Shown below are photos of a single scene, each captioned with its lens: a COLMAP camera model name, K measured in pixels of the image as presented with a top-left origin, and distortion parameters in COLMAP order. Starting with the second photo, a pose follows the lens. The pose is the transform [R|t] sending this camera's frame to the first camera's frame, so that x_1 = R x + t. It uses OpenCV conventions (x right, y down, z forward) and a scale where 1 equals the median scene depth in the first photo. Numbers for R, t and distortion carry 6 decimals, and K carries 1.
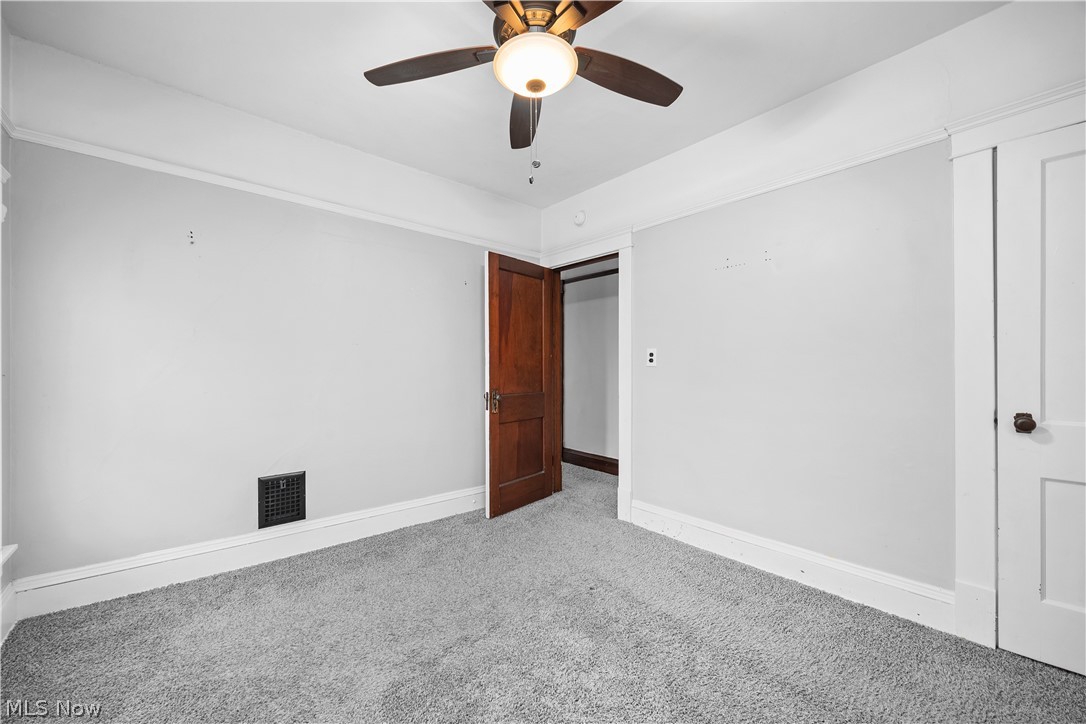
lens RADIAL K [[424.6, 0, 541.5], [0, 424.6, 362.5], [0, 0, 1]] dist [-0.001484, -0.000120]
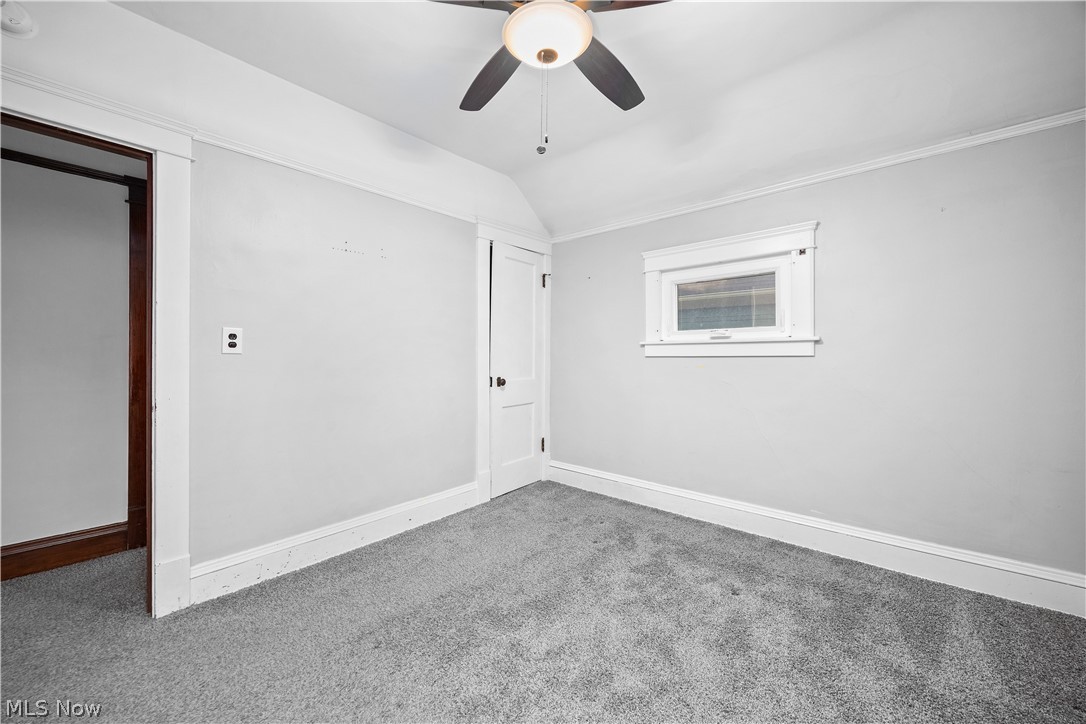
lens RADIAL K [[433.4, 0, 547.1], [0, 433.4, 358.9], [0, 0, 1]] dist [0.001391, 0.000188]
pose [[-0.171355, 0.001752, 0.985208, -0.548999], [-0.000256, 0.999998, -0.001823, 0.020263], [-0.985209, -0.000565, -0.171354, 0.646455]]
